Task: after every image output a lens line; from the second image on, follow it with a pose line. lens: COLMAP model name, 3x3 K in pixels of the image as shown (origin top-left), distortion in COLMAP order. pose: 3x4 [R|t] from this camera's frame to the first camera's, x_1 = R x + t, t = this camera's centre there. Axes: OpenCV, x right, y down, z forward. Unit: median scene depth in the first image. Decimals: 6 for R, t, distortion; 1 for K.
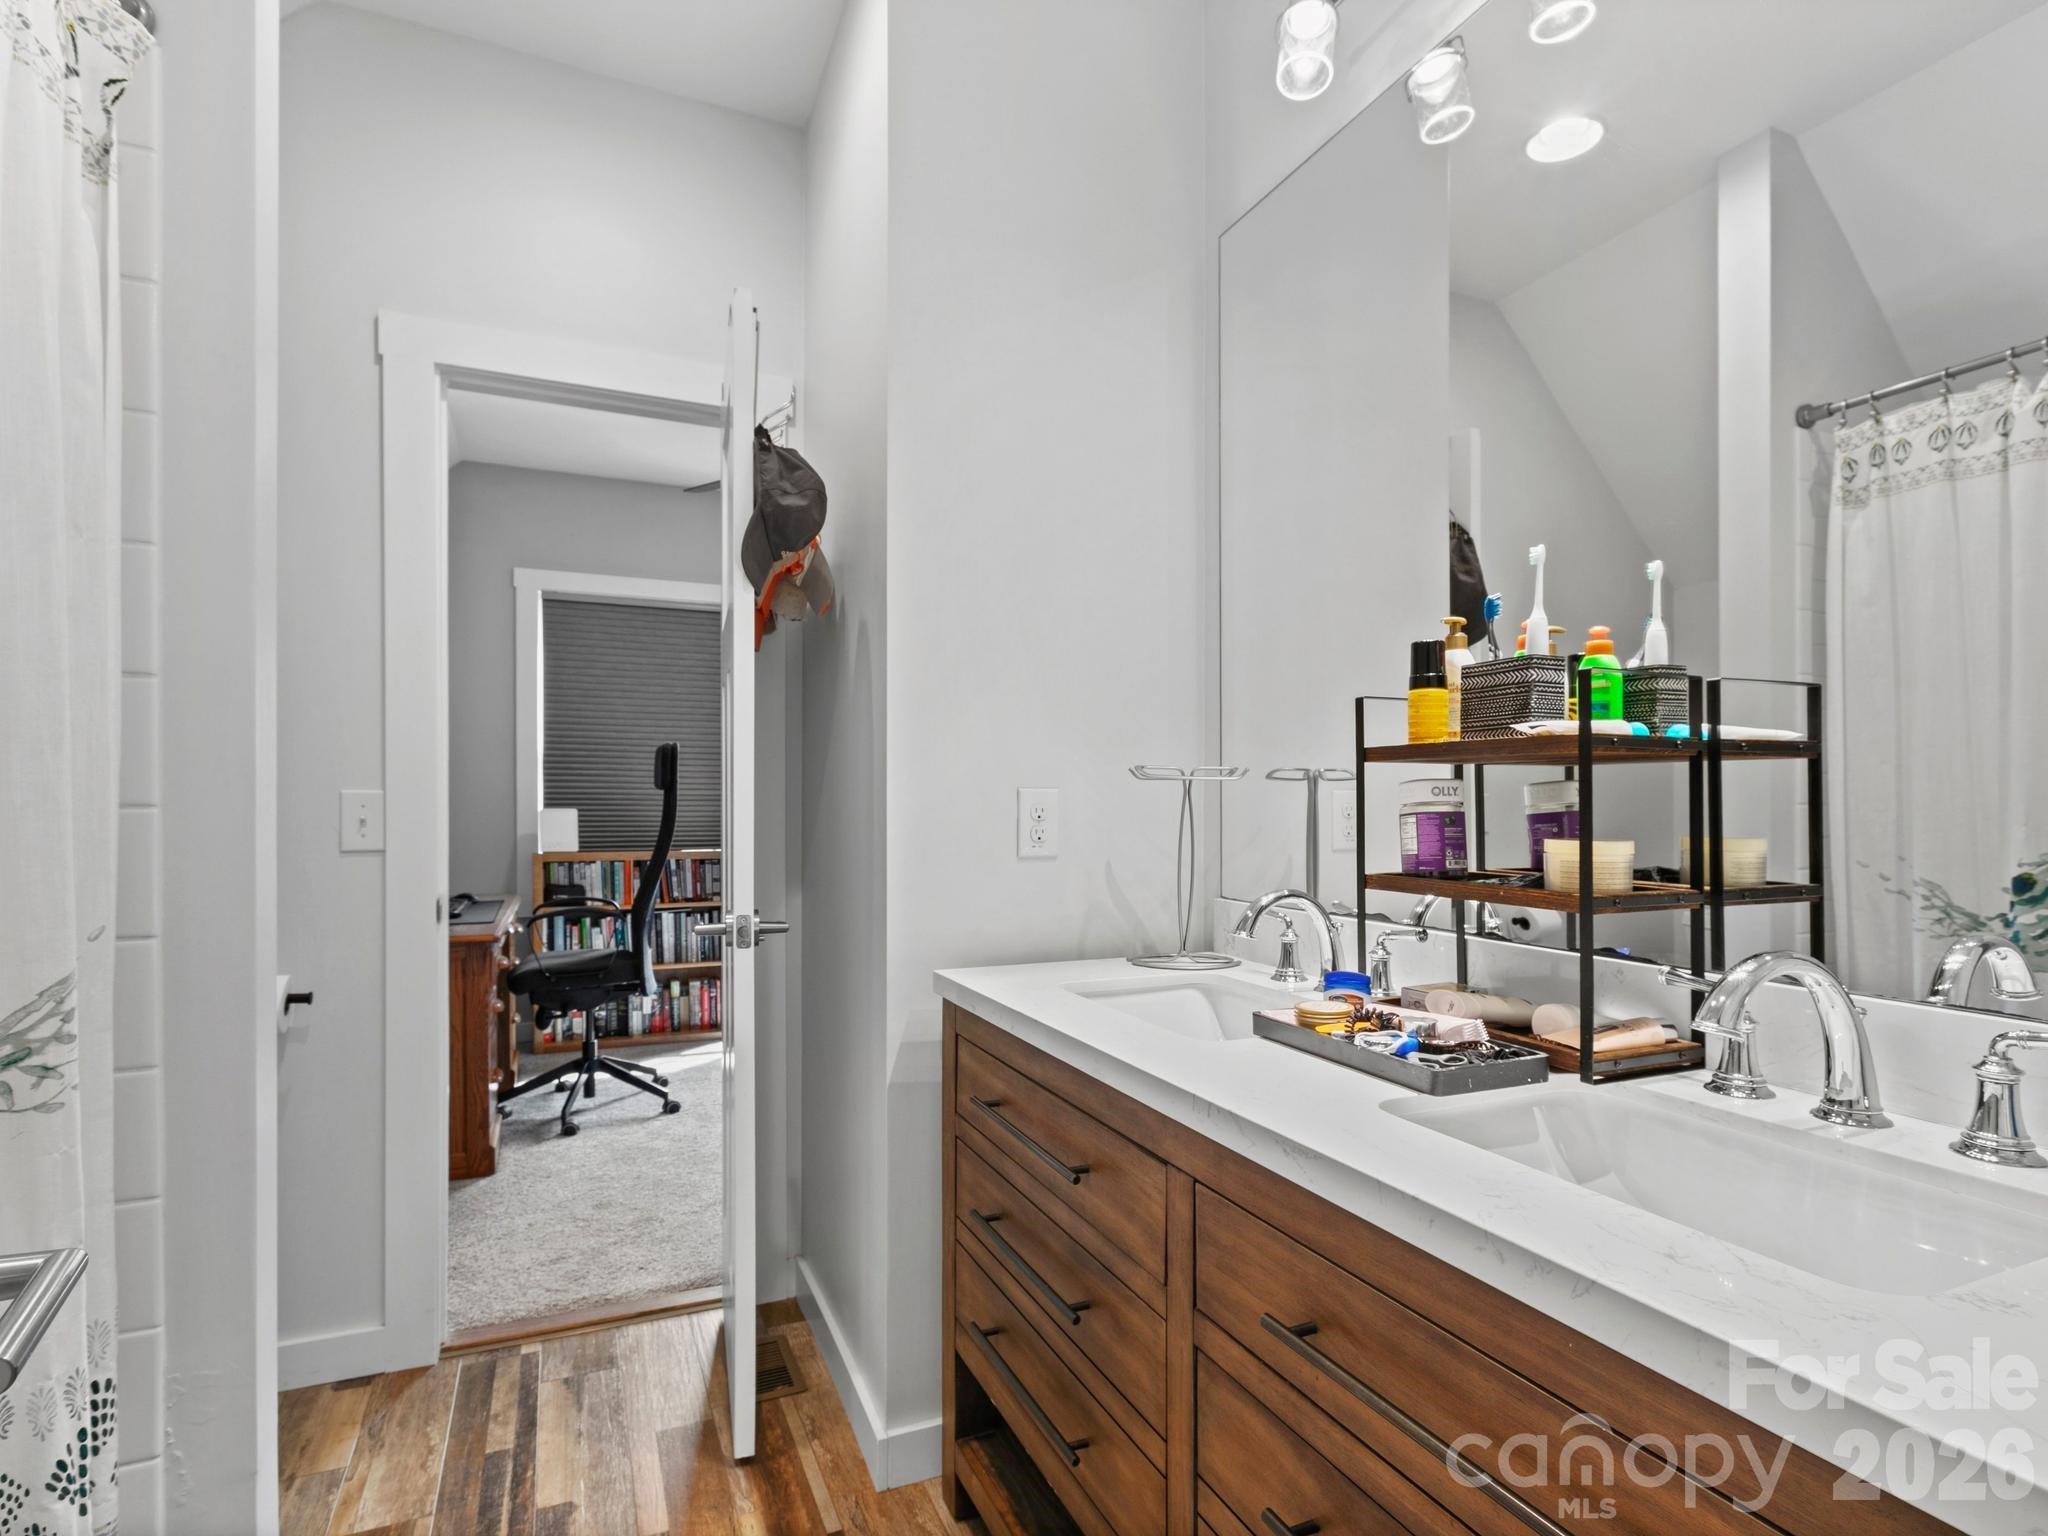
lens RADIAL K [[1078.7, 0, 1016.1], [0, 1078.7, 781.7], [0, 0, 1]] dist [0.001449, 0.001263]
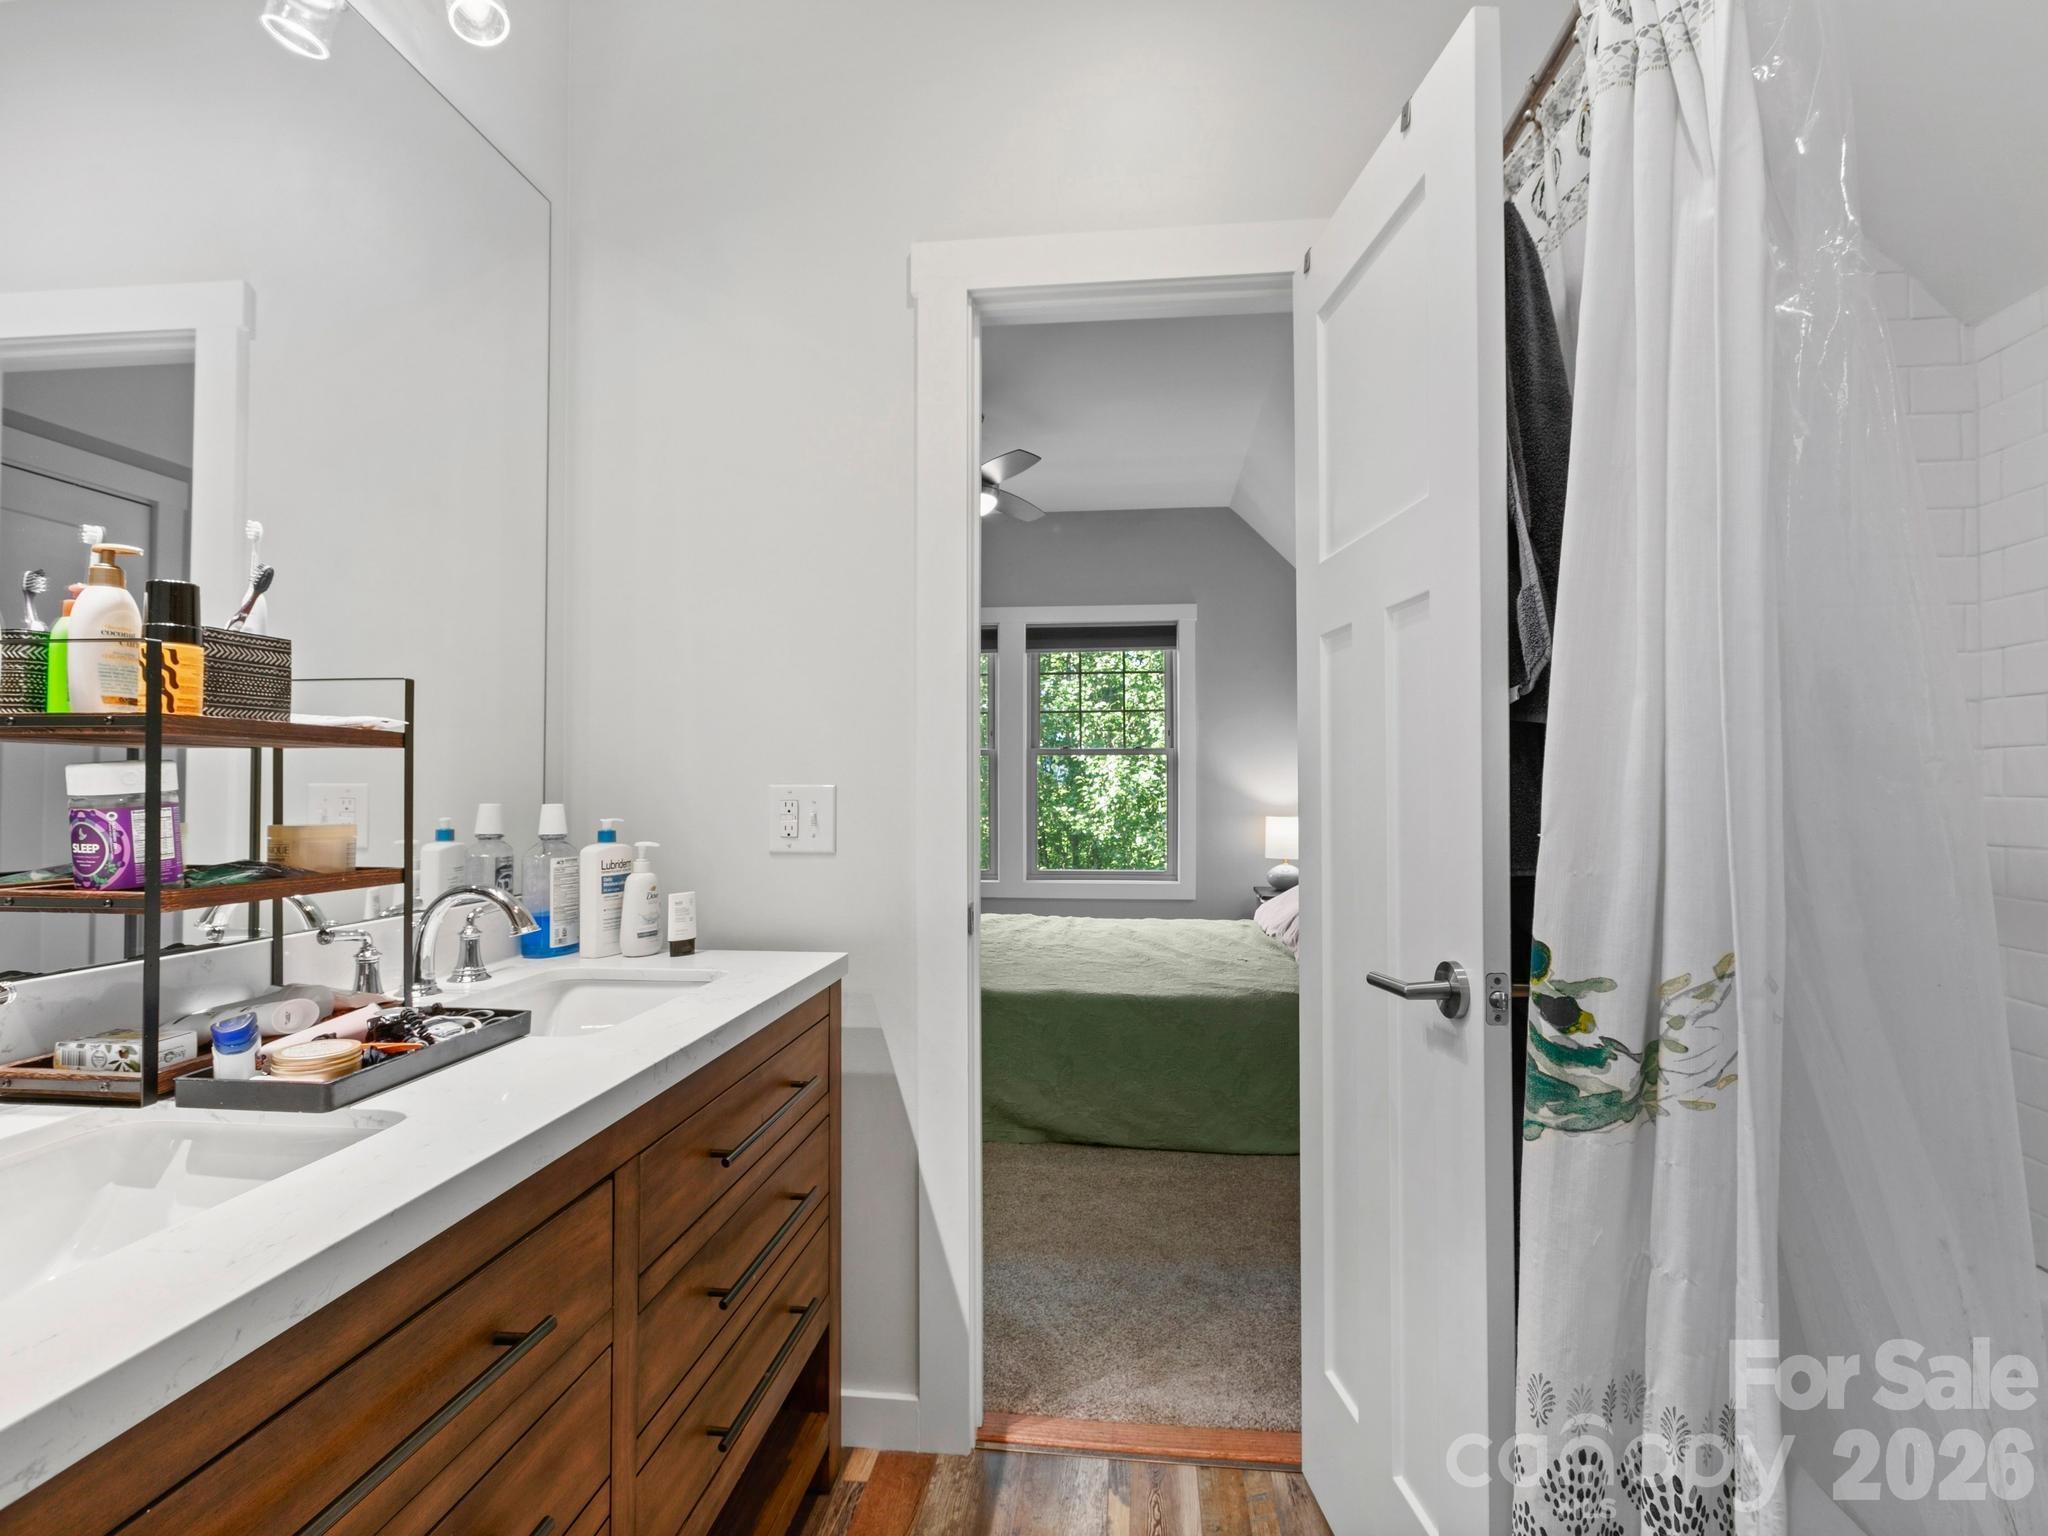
lens RADIAL K [[1078.7, 0, 1016.1], [0, 1078.7, 781.7], [0, 0, 1]] dist [0.001449, 0.001263]
pose [[-0.871191, 0.018091, 0.490611, -0.665738], [0.007081, 0.999680, -0.024290, 0.022261], [-0.490893, -0.017688, -0.871040, 1.675388]]
